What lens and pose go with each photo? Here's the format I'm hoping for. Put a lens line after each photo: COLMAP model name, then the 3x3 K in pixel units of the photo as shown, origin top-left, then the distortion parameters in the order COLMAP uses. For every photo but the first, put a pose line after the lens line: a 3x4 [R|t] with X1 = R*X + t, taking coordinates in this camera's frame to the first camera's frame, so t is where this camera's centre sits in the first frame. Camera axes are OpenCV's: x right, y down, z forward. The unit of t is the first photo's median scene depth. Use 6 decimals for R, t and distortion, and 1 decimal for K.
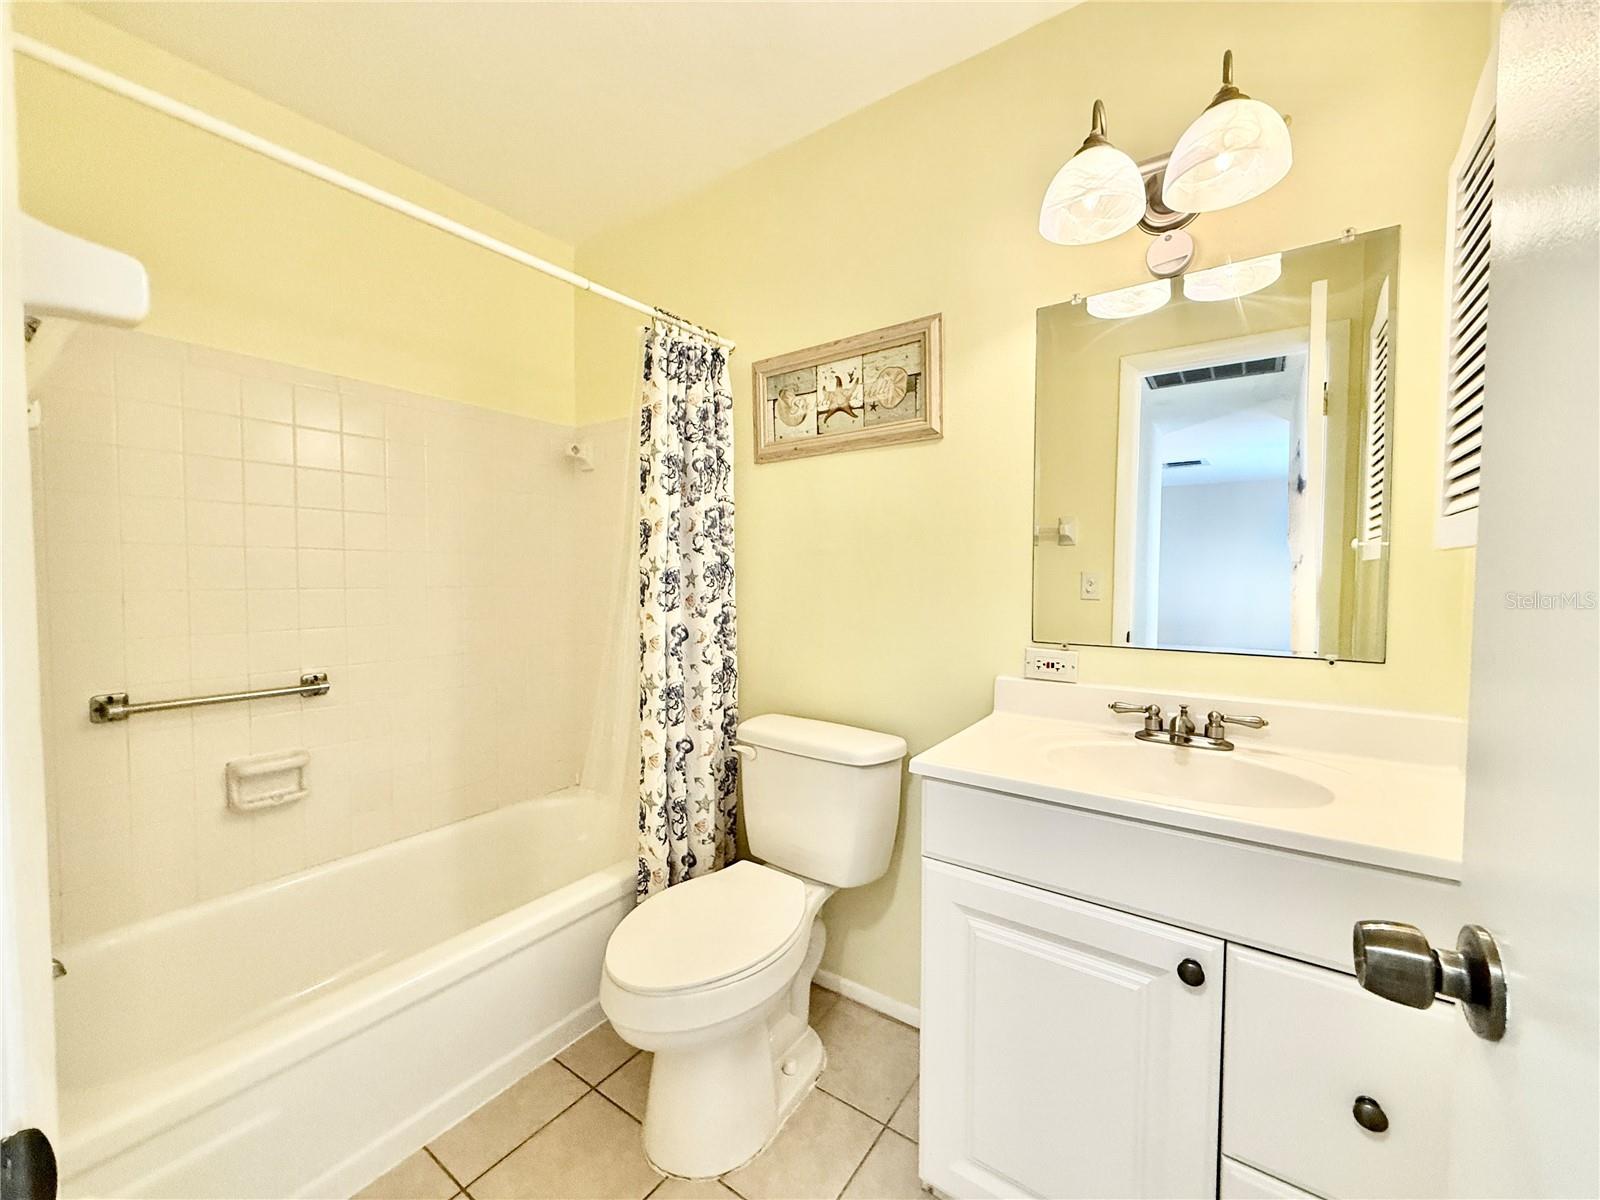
lens RADIAL K [[637.6, 0, 800.0], [0, 637.6, 600.0], [0, 0, 1]] dist [-0.000278, 0.000031]
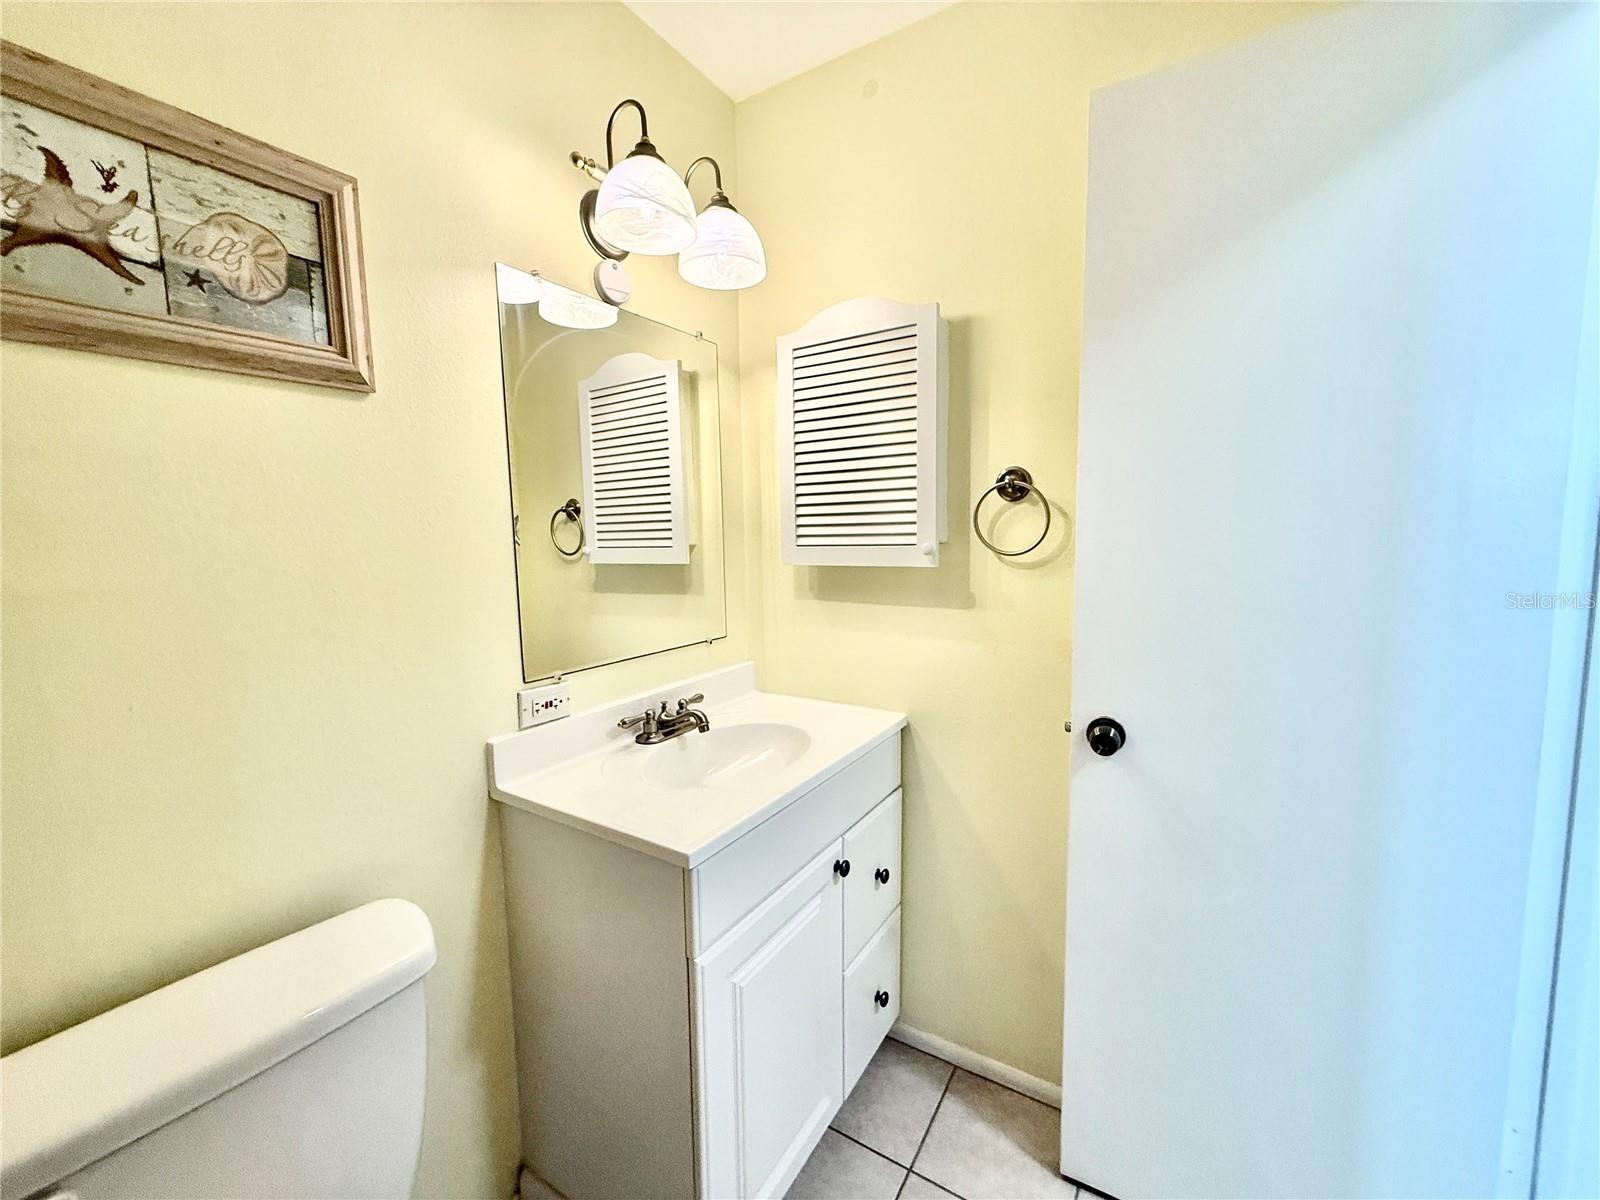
lens RADIAL K [[637.6, 0, 800.0], [0, 637.6, 600.0], [0, 0, 1]] dist [-0.000278, 0.000031]
pose [[-0.046009, -0.098351, 0.994088, -0.409794], [0.066243, 0.992651, 0.101274, -0.090183], [-0.996742, 0.070511, -0.039156, 0.613583]]
